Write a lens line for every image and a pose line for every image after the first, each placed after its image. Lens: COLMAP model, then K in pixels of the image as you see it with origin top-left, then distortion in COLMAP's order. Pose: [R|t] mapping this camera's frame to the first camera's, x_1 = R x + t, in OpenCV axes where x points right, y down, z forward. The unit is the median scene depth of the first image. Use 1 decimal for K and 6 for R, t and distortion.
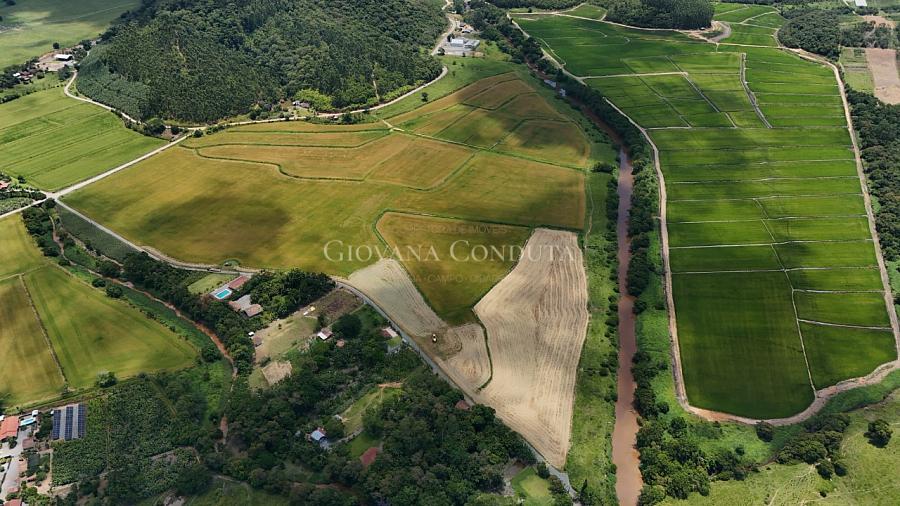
lens RADIAL K [[661.5, 0, 450.0], [0, 661.5, 253.0], [0, 0, 1]] dist [0.065869, -0.056781]
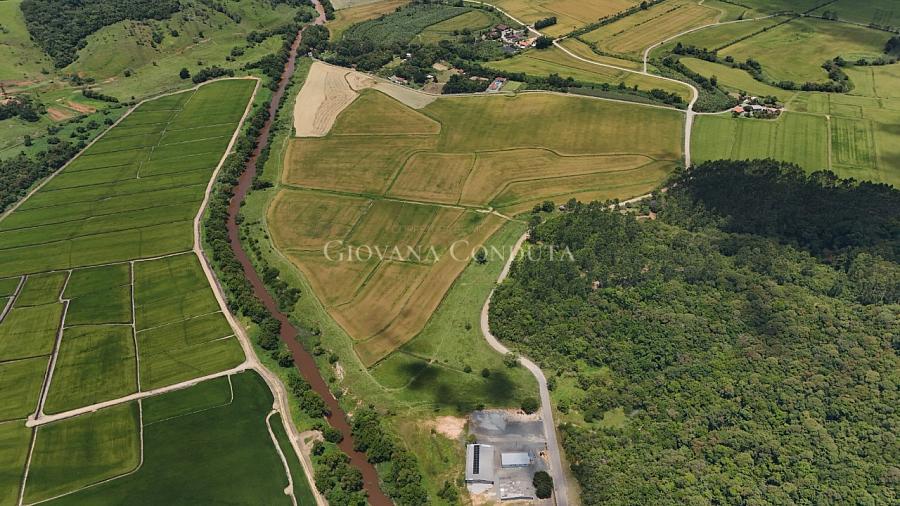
lens RADIAL K [[661.5, 0, 450.0], [0, 661.5, 253.0], [0, 0, 1]] dist [0.065869, -0.056781]
pose [[-0.966367, 0.169980, -0.192983, 0.168554], [-0.127179, 0.336349, 0.933110, -1.143654], [0.223519, 0.926270, -0.303418, 1.526589]]
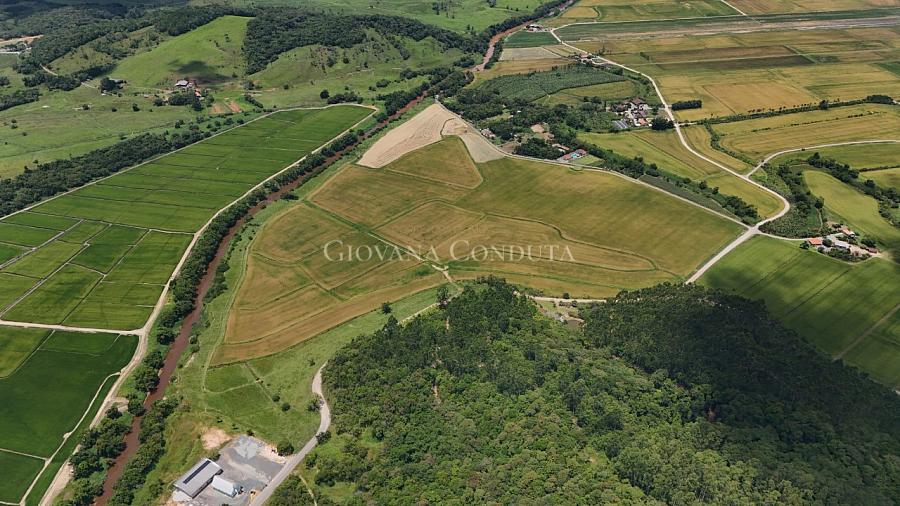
lens RADIAL K [[661.5, 0, 450.0], [0, 661.5, 253.0], [0, 0, 1]] dist [0.065869, -0.056781]
pose [[-0.972795, -0.107151, 0.205397, -0.319060], [0.147676, 0.396305, 0.906164, -1.160972], [-0.178497, 0.911845, -0.369700, 1.524827]]
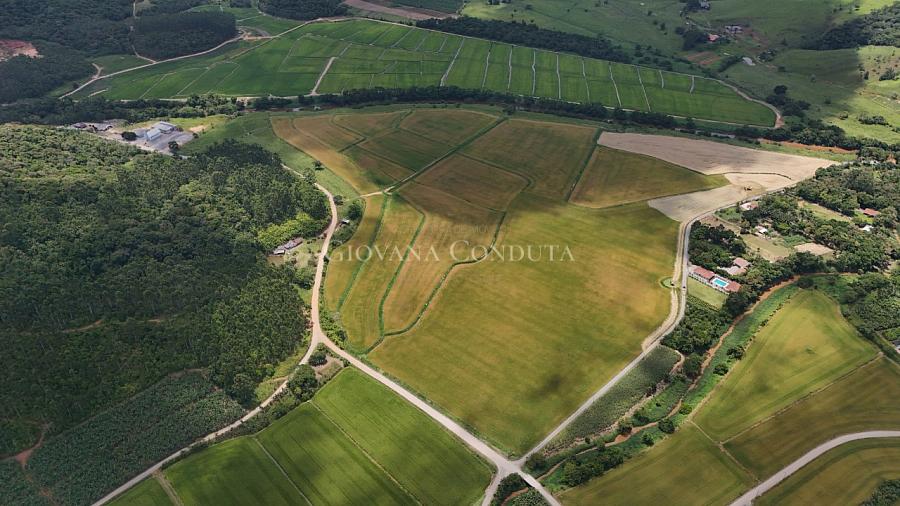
lens RADIAL K [[661.5, 0, 450.0], [0, 661.5, 253.0], [0, 0, 1]] dist [0.065869, -0.056781]
pose [[0.152849, -0.564303, 0.811295, -0.979962], [0.562935, 0.724450, 0.397839, -0.505660], [-0.812245, 0.395897, 0.428397, 0.683025]]
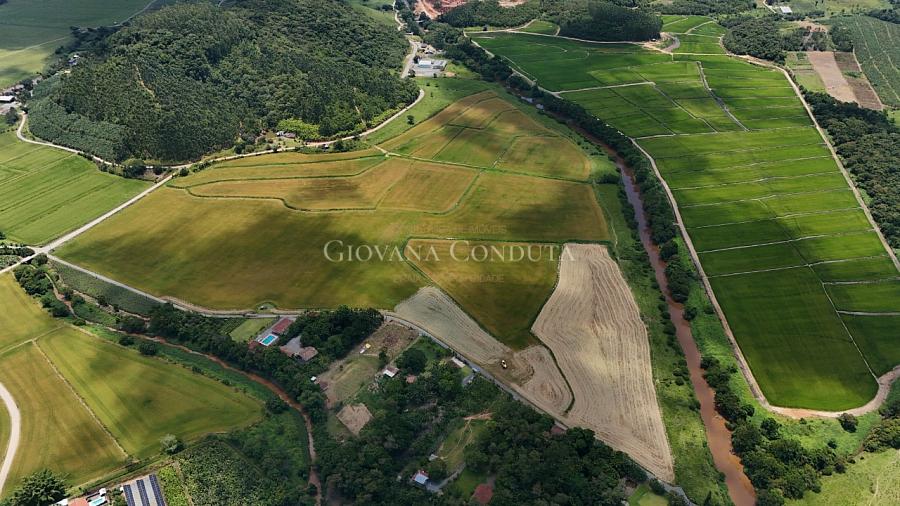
lens RADIAL K [[661.5, 0, 450.0], [0, 661.5, 253.0], [0, 0, 1]] dist [0.065869, -0.056781]
pose [[0.989003, -0.081271, 0.123563, -0.150343], [0.084172, 0.996281, -0.018432, -0.017433], [-0.121605, 0.028630, 0.992166, 0.019910]]
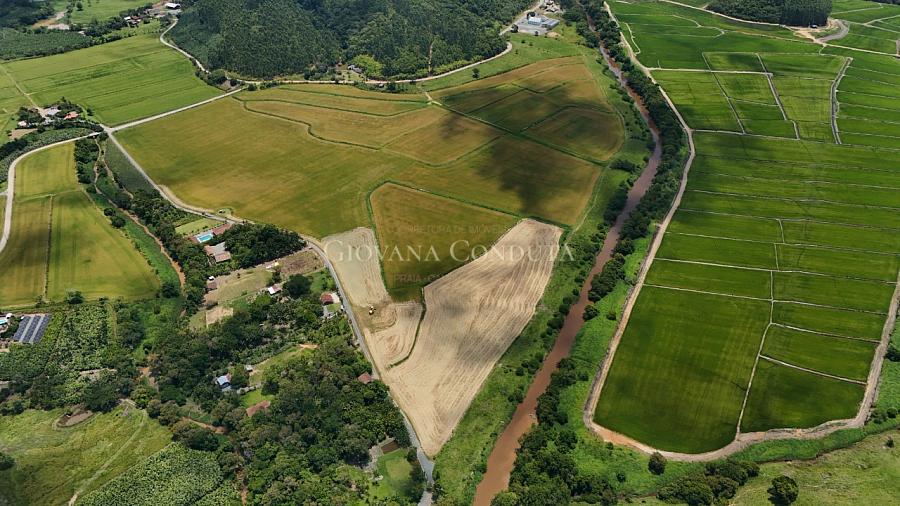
lens RADIAL K [[661.5, 0, 450.0], [0, 661.5, 253.0], [0, 0, 1]] dist [0.065869, -0.056781]
pose [[0.969987, 0.147285, -0.193477, 0.197043], [-0.140213, 0.988867, 0.049828, -0.018040], [0.198662, -0.021204, 0.979839, 0.021608]]
